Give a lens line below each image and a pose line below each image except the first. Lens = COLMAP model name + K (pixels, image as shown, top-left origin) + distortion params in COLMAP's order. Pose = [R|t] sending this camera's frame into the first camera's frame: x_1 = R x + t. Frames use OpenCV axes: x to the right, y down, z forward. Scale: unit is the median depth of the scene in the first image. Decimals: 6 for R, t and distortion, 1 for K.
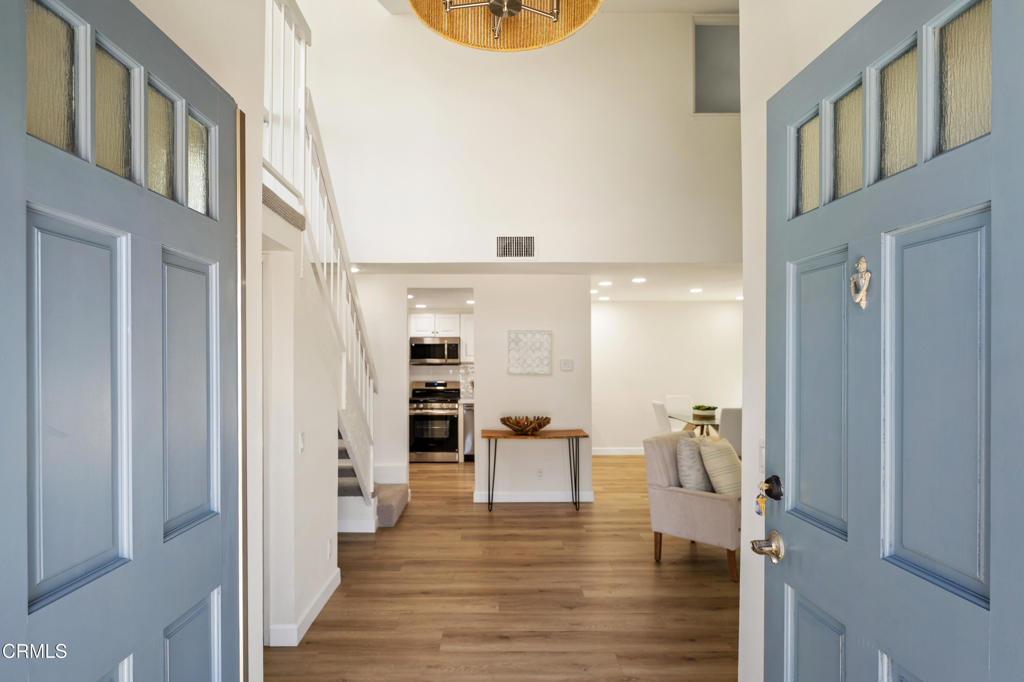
lens RADIAL K [[579.4, 0, 506.1], [0, 579.4, 358.0], [0, 0, 1]] dist [0.001543, 0.000370]
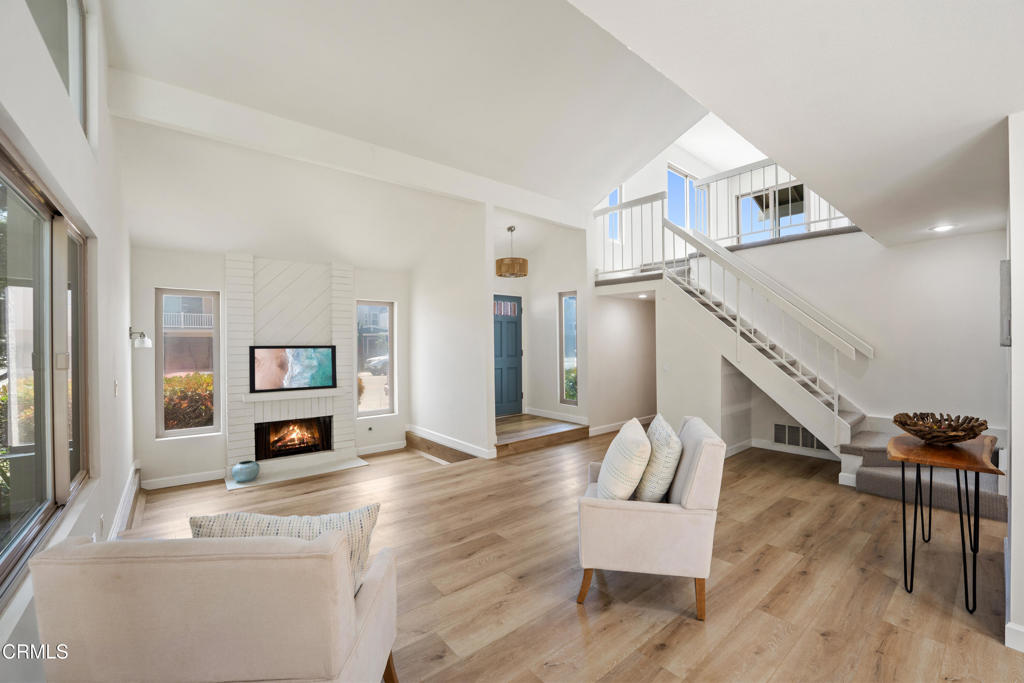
lens RADIAL K [[416.2, 0, 512.1], [0, 416.2, 343.7], [0, 0, 1]] dist [-0.032342, 0.005118]
pose [[-0.785055, 0.004675, -0.619409, 0.621698], [0.005942, 0.999982, 0.000016, 0.022308], [0.619398, -0.003668, -0.785069, 1.010836]]
